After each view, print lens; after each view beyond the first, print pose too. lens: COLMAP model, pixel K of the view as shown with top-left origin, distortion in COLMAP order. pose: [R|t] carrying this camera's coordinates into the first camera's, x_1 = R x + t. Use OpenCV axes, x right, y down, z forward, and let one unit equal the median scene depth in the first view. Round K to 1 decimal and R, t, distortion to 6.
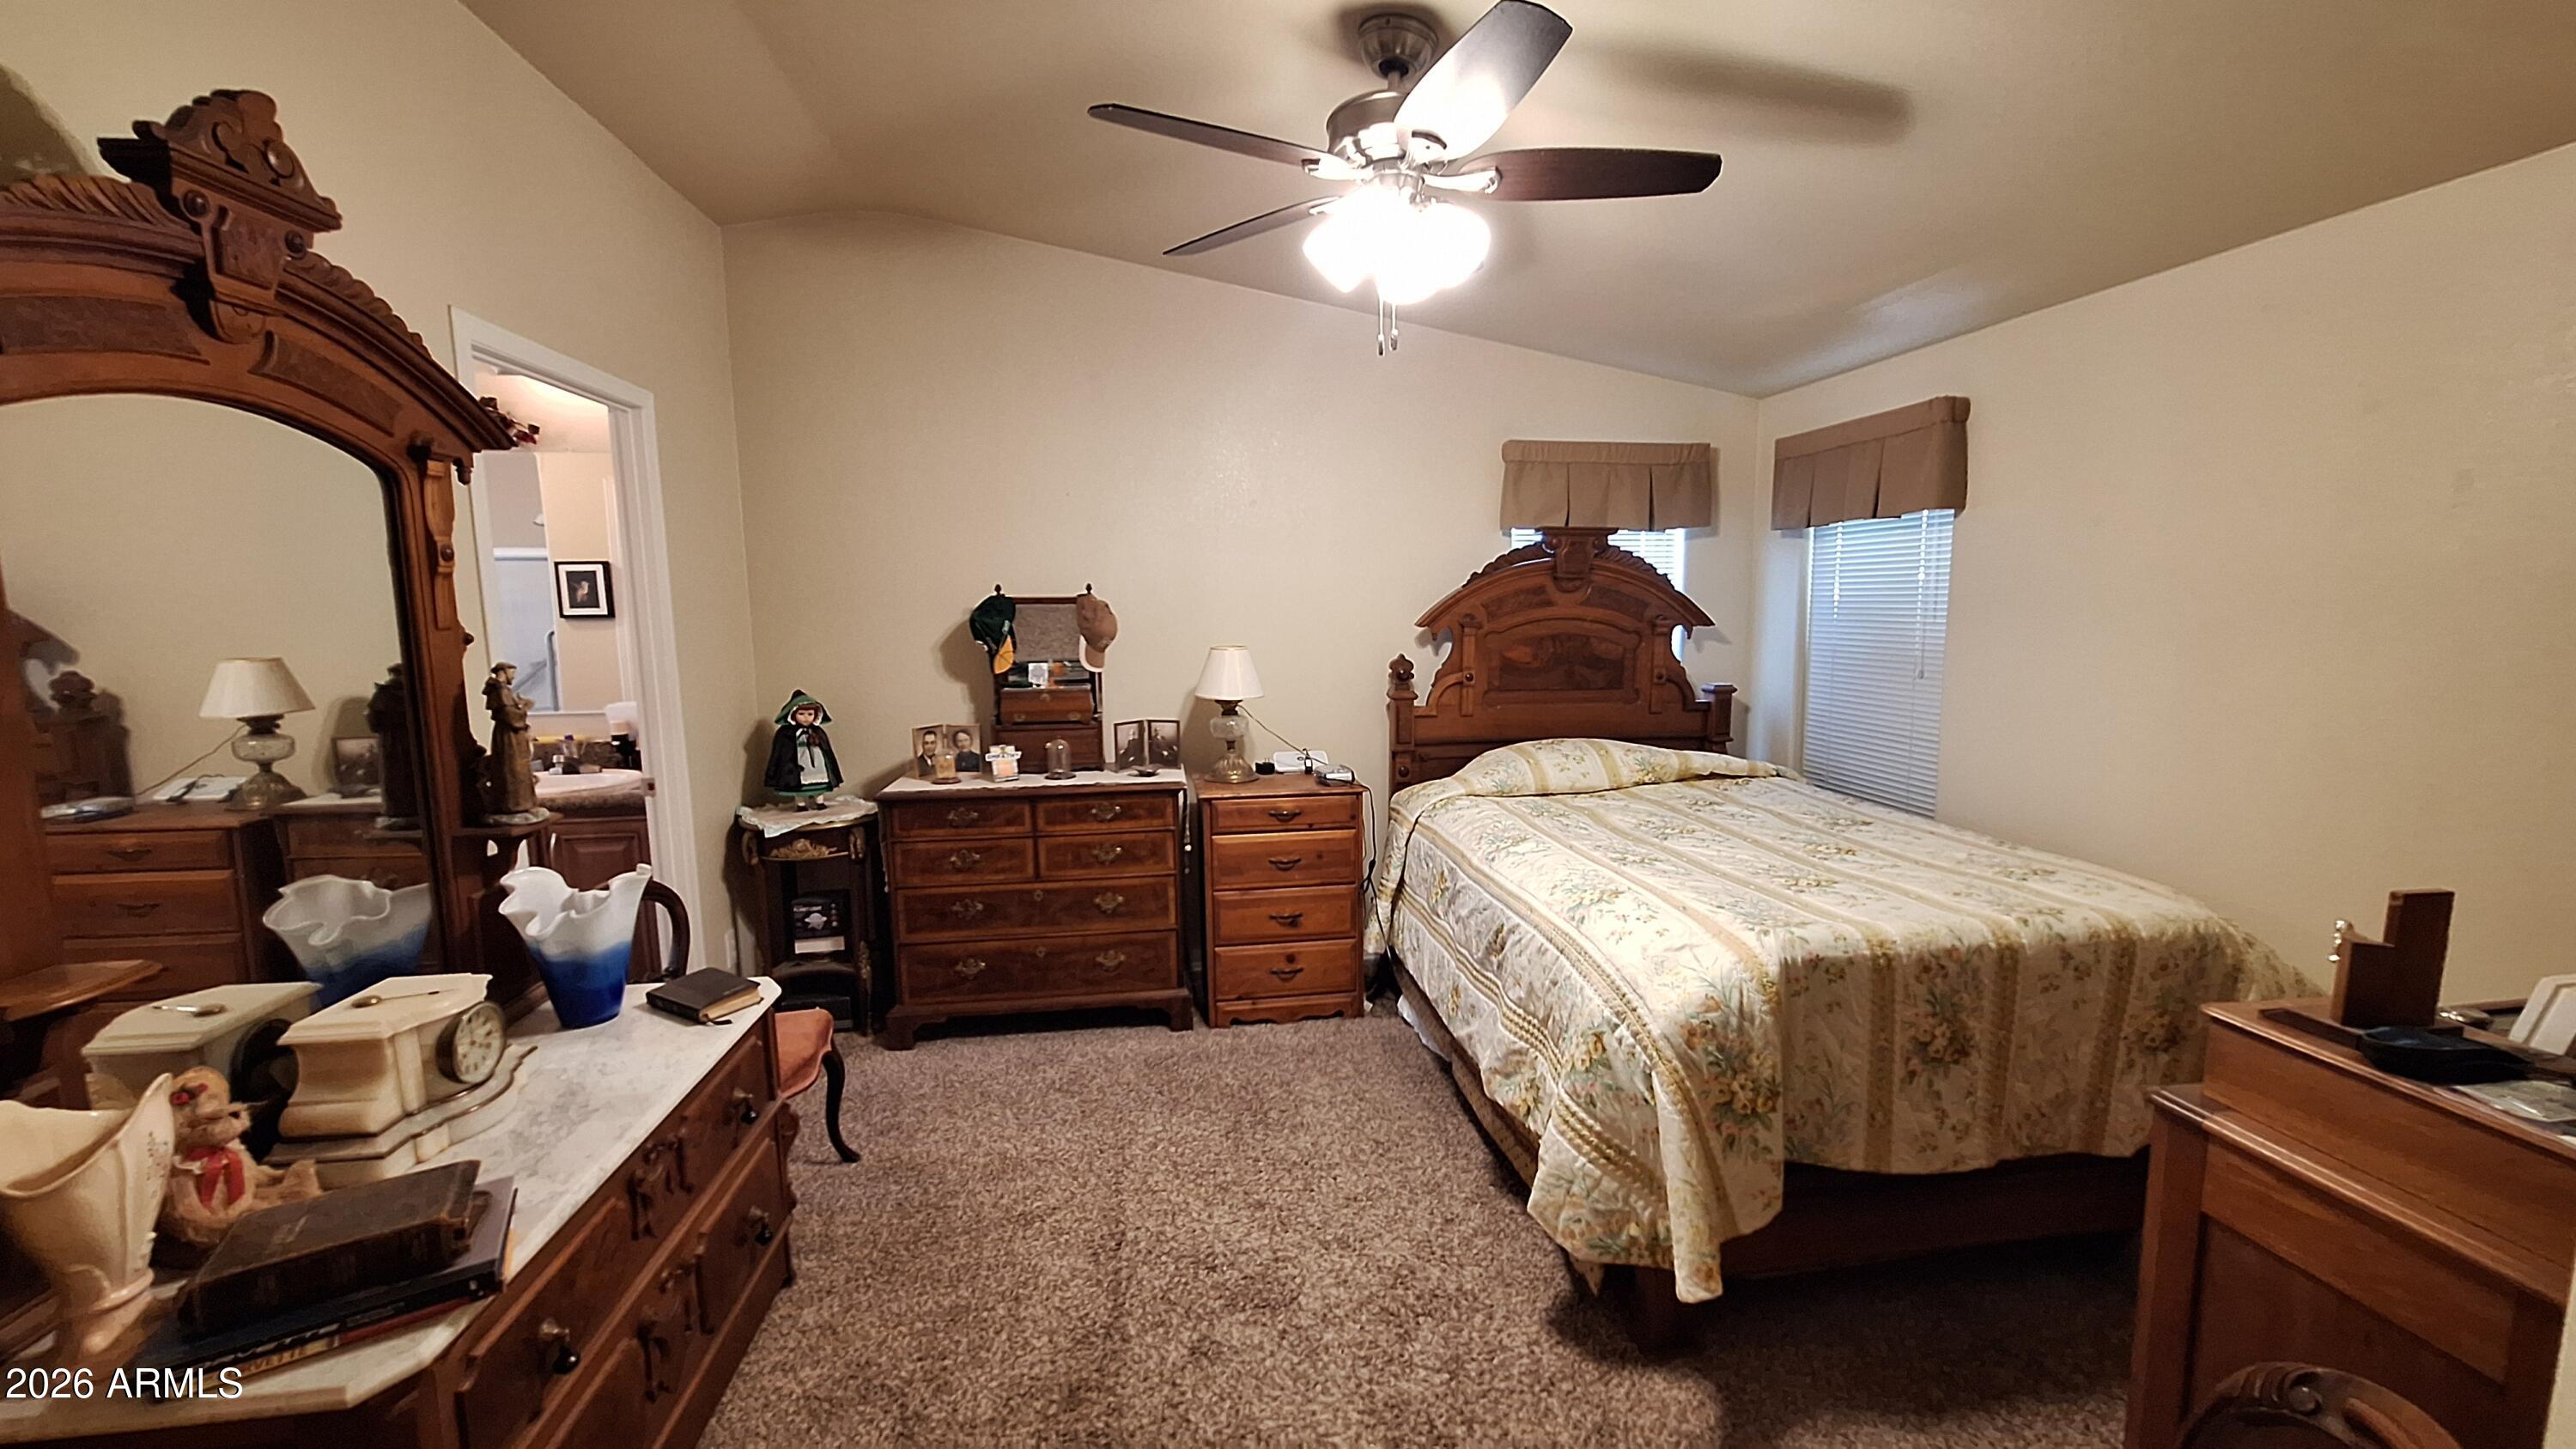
lens RADIAL K [[1015.7, 0, 1294.8], [0, 1015.7, 720.8], [0, 0, 1]] dist [-0.003556, 0.000803]
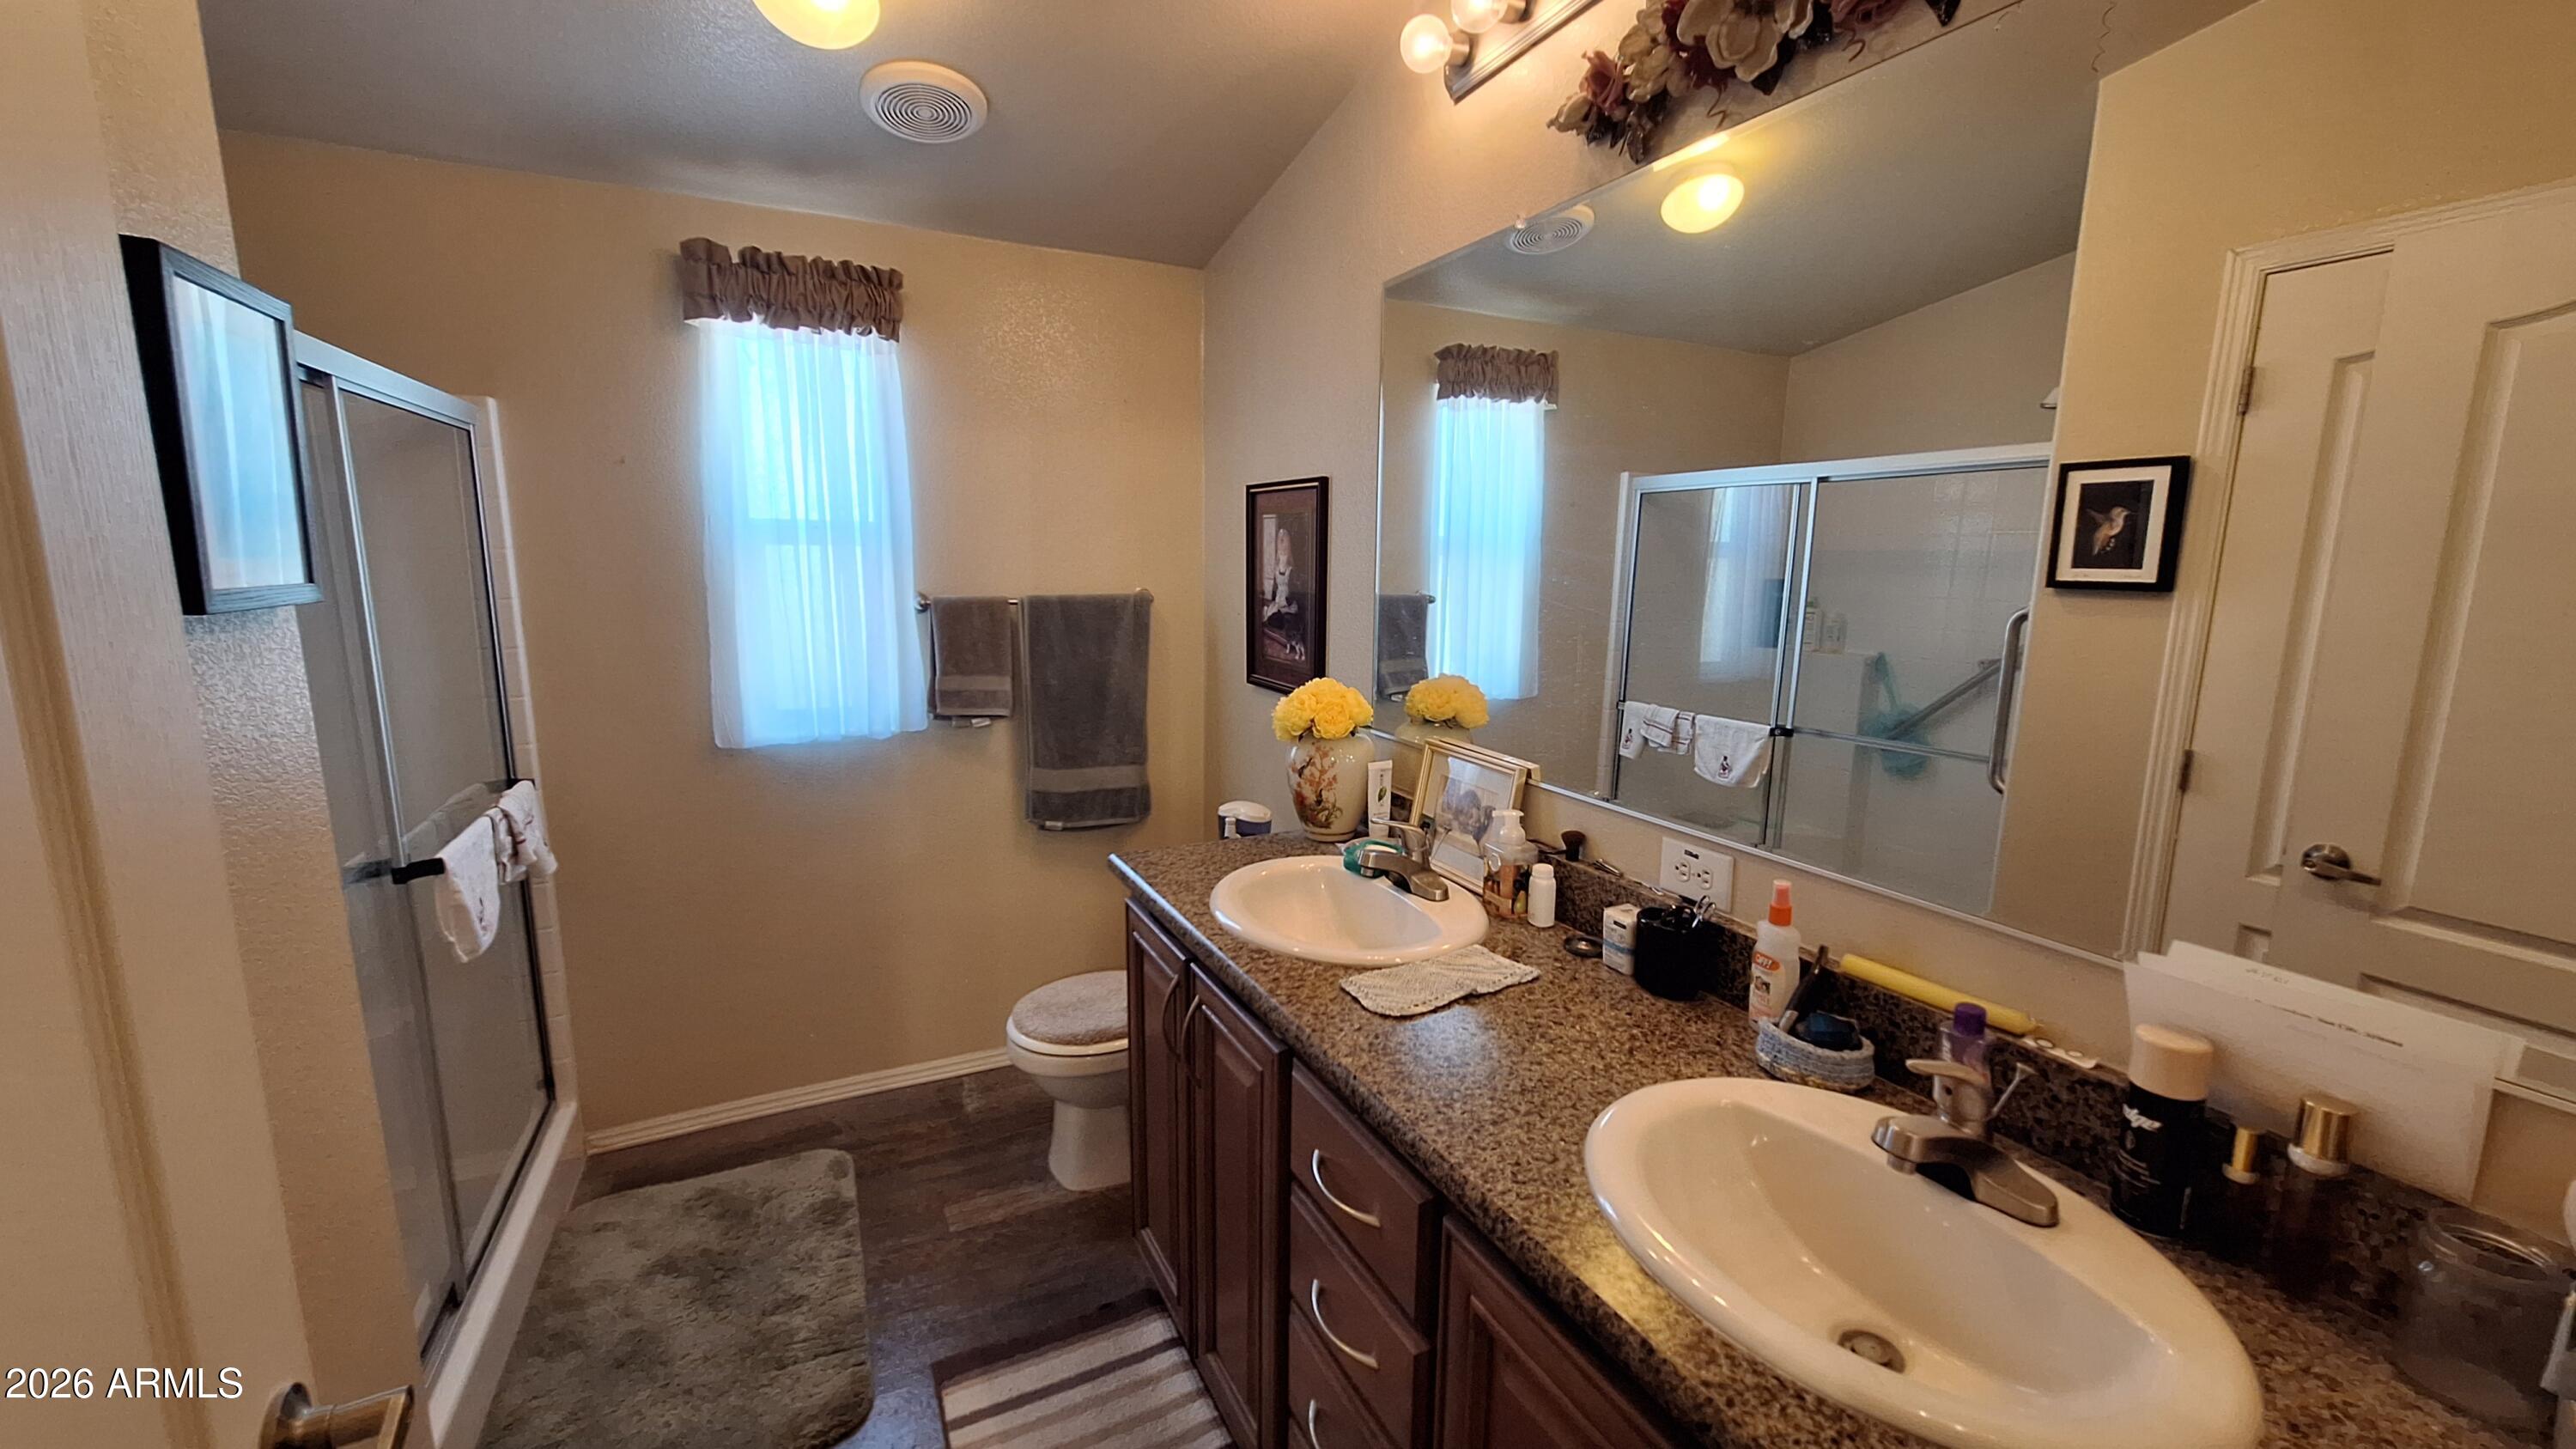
lens RADIAL K [[1015.7, 0, 1307.8], [0, 1015.7, 730.2], [0, 0, 1]] dist [-0.003556, 0.000803]
pose [[0.311243, 0.174892, -0.934099, -0.378296], [-0.132425, 0.981312, 0.139607, -0.056357], [0.941059, 0.080246, 0.328587, 0.526057]]
